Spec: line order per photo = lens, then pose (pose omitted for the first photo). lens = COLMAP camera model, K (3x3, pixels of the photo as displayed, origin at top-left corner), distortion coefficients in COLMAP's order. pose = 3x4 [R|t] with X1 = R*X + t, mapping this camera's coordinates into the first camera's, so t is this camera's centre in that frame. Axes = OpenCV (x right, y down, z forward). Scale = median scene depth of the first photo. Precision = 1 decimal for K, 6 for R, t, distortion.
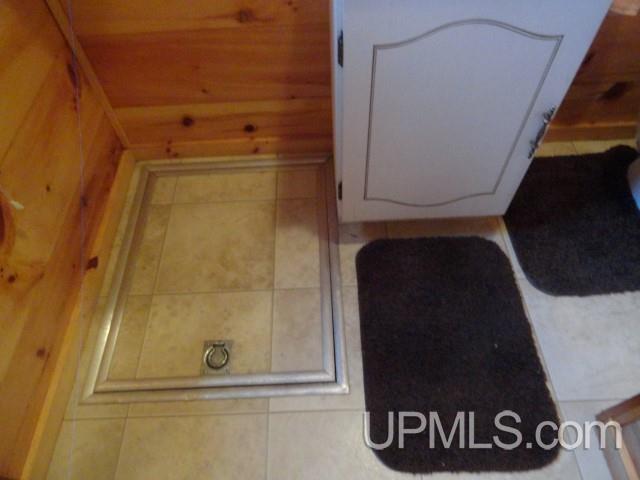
lens RADIAL K [[437.0, 0, 320.0], [0, 437.0, 240.0], [0, 0, 1]] dist [-0.005141, 0.002706]
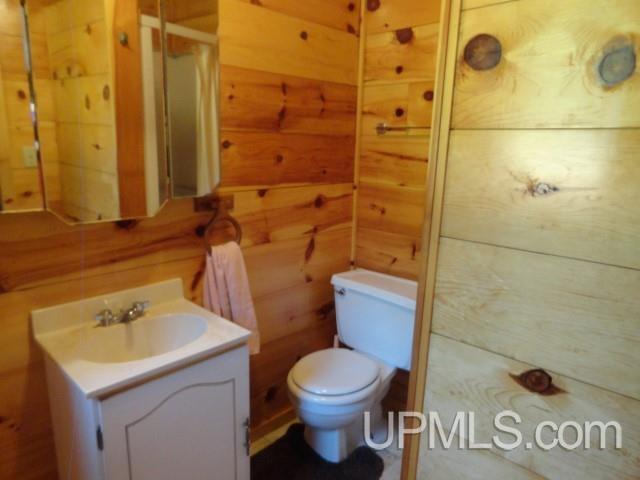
lens RADIAL K [[437.0, 0, 320.0], [0, 437.0, 240.0], [0, 0, 1]] dist [-0.005141, 0.002706]
pose [[0.707997, -0.094989, 0.699798, -0.283487], [0.550410, 0.695078, -0.462510, 0.109693], [-0.442481, 0.712632, 0.544396, -0.380753]]
